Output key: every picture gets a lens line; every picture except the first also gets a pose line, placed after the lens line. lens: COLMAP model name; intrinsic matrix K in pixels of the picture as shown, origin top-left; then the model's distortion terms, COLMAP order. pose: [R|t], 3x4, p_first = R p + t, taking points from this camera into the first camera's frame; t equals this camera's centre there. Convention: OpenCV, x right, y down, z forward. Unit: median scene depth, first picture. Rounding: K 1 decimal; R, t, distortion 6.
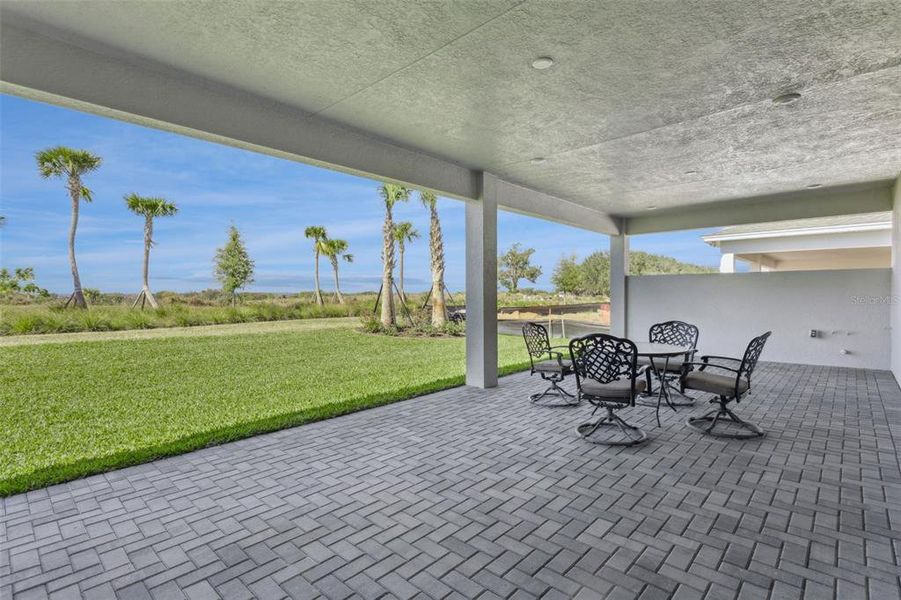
lens RADIAL K [[435.3, 0, 463.0], [0, 435.3, 293.8], [0, 0, 1]] dist [-0.004627, 0.003161]
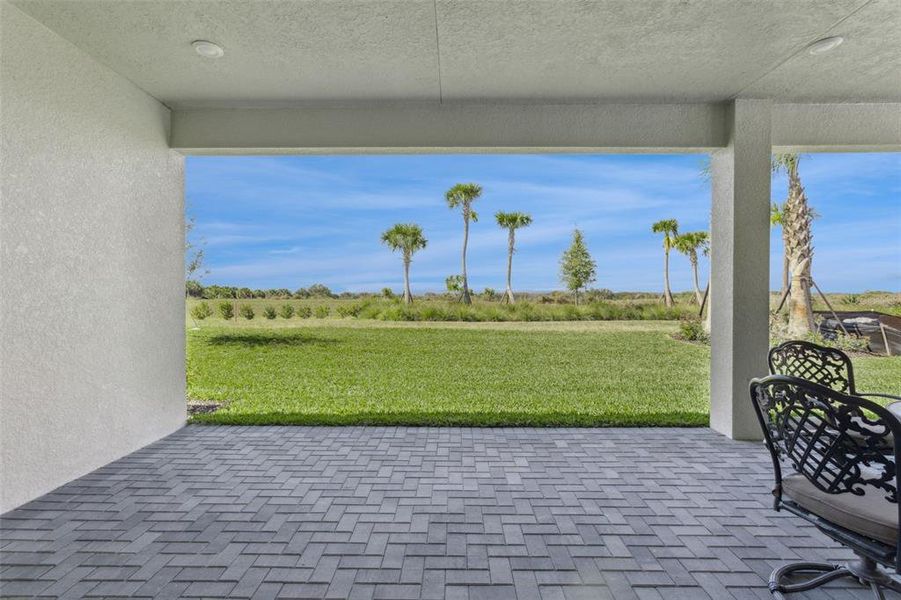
lens RADIAL K [[435.3, 0, 449.5], [0, 435.3, 295.4], [0, 0, 1]] dist [-0.004627, 0.003161]
pose [[0.653824, 0.006654, -0.756617, 0.110758], [-0.003774, 0.999978, 0.005533, 0.001811], [0.756637, -0.000762, 0.653834, 0.115383]]
